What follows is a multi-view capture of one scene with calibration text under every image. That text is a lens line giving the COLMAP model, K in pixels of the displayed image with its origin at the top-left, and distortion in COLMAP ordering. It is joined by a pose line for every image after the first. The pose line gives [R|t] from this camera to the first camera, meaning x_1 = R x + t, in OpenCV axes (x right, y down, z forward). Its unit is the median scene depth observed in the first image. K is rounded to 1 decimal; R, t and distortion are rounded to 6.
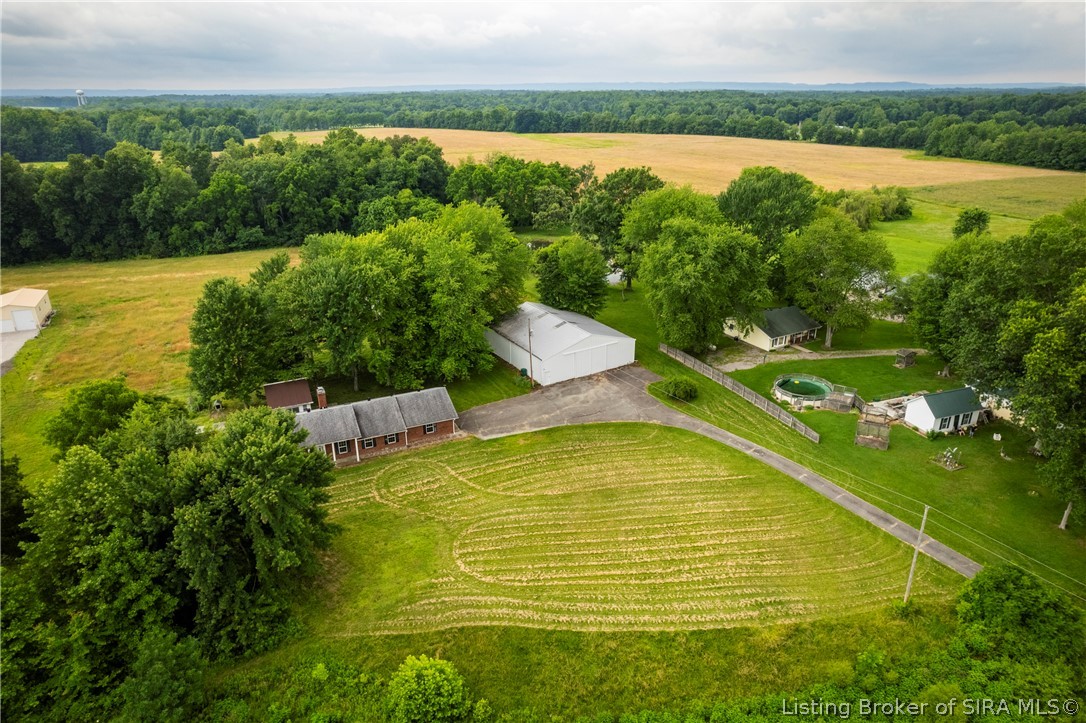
lens RADIAL K [[674.4, 0, 543.9], [0, 674.4, 396.2], [0, 0, 1]] dist [-0.061752, 0.048126]
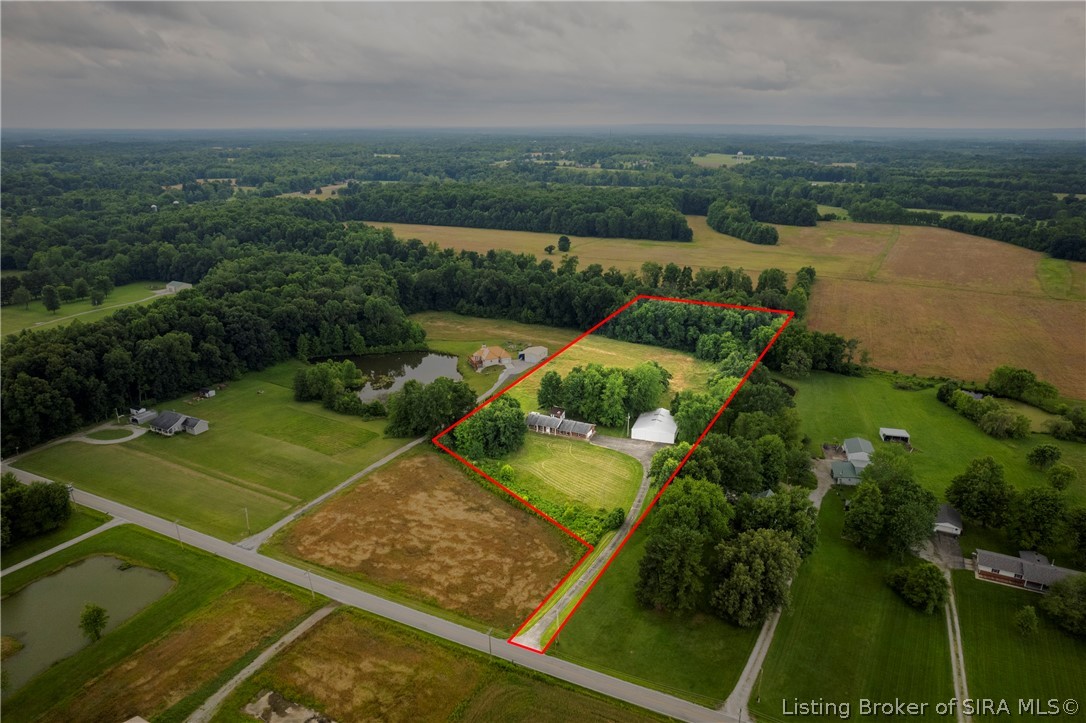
lens RADIAL K [[691.7, 0, 547.3], [0, 691.7, 366.0], [0, 0, 1]] dist [-0.078392, 0.066398]
pose [[0.645782, 0.258341, -0.718489, 1.737930], [-0.328118, 0.943594, 0.044366, -0.308854], [0.689423, 0.207098, 0.694122, -1.247875]]
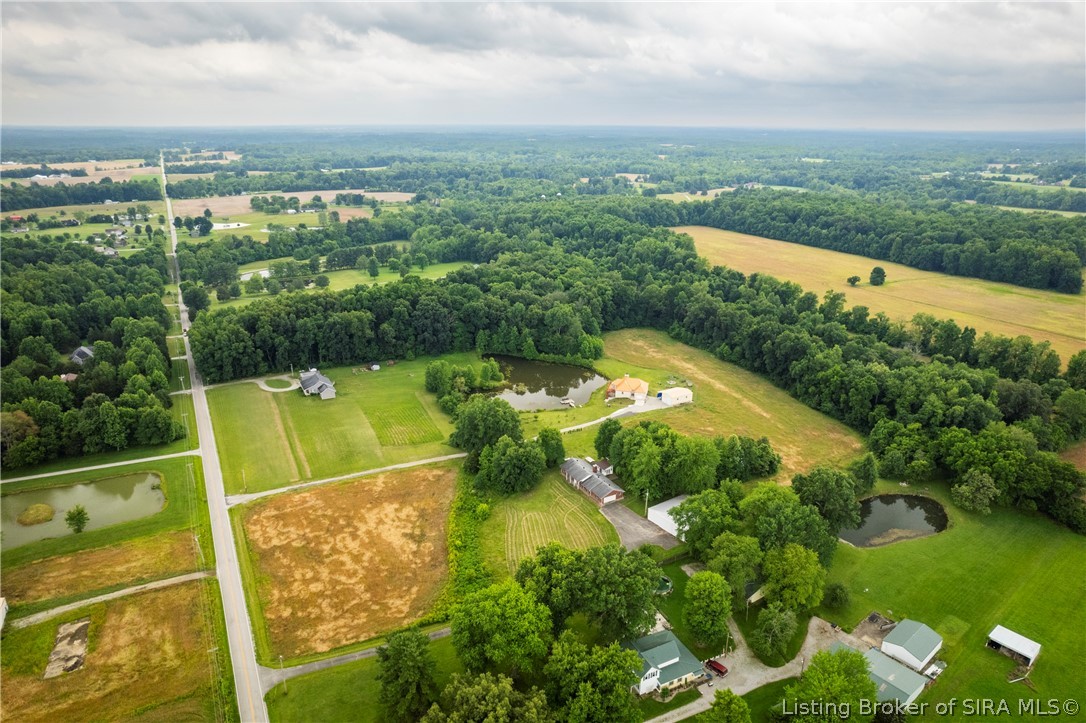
lens RADIAL K [[674.4, 0, 543.9], [0, 674.4, 396.2], [0, 0, 1]] dist [-0.061752, 0.048126]
pose [[0.083967, 0.379662, -0.921307, 1.948695], [-0.426390, 0.849341, 0.311144, -0.936555], [0.900634, 0.366711, 0.233200, -0.019559]]
